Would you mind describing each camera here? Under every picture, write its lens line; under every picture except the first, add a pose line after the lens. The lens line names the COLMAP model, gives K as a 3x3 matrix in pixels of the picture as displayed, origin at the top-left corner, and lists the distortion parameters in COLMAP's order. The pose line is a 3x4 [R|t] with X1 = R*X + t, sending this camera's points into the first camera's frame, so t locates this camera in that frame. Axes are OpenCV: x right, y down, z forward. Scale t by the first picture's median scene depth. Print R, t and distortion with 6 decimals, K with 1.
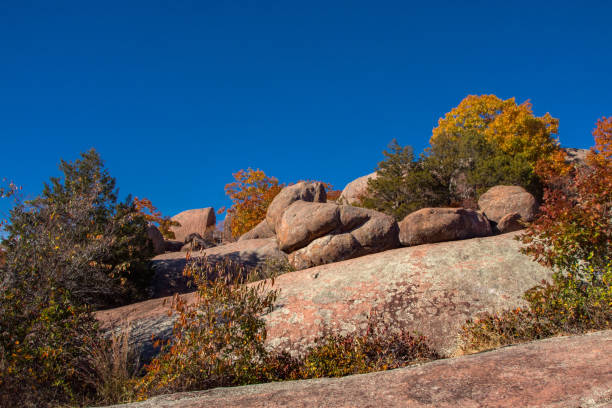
lens RADIAL K [[777.9, 0, 305.8], [0, 777.9, 204.1], [0, 0, 1]] dist [0.117834, 0.000000]
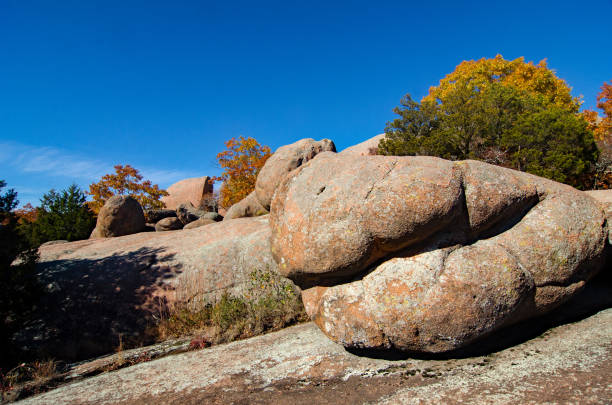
lens RADIAL K [[351.4, 0, 306.3], [0, 351.4, 202.3], [0, 0, 1]] dist [0.003639, -0.000158]
pose [[0.997460, -0.009610, 0.070571, -0.027209], [0.004432, 0.997310, 0.073166, 0.006609], [-0.071084, -0.072668, 0.994820, 0.674145]]
